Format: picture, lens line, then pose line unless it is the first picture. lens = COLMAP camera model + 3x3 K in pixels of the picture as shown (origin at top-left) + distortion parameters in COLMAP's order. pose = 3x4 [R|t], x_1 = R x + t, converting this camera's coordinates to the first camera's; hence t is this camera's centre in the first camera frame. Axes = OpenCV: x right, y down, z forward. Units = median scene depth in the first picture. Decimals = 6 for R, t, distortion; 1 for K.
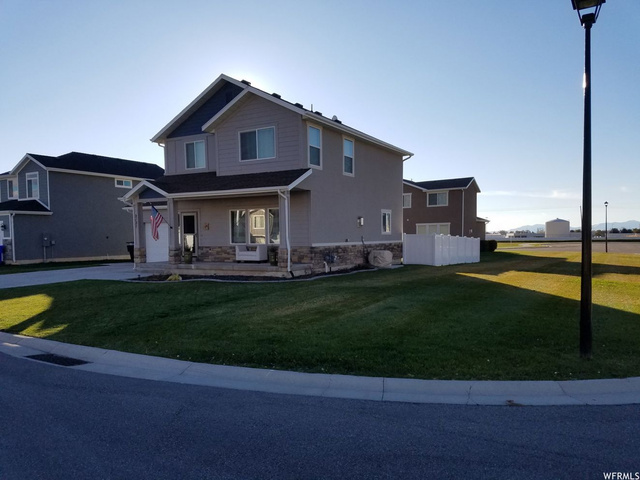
lens RADIAL K [[483.4, 0, 320.9], [0, 483.4, 251.1], [0, 0, 1]] dist [0.248103, -0.430672]
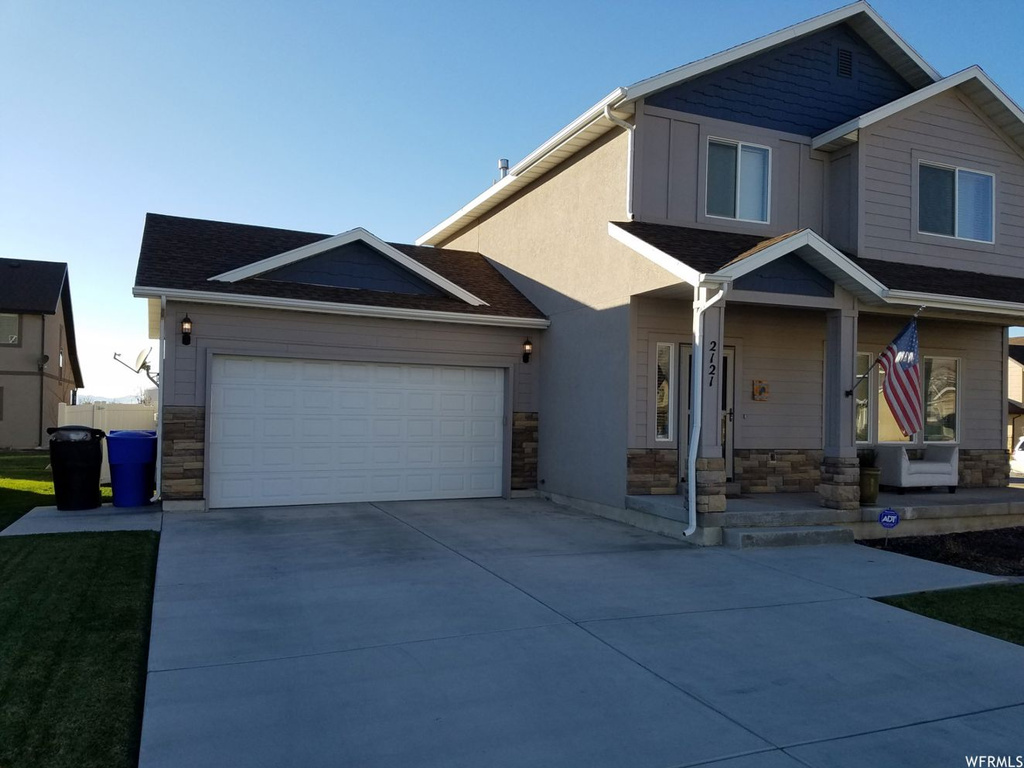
lens RADIAL K [[773.5, 0, 513.5], [0, 773.5, 401.8], [0, 0, 1]] dist [0.248103, -0.430672]
pose [[0.598422, 0.031483, 0.800562, -0.859646], [0.000160, 0.999223, -0.039415, -0.022971], [-0.801181, 0.023715, 0.597952, 0.871852]]
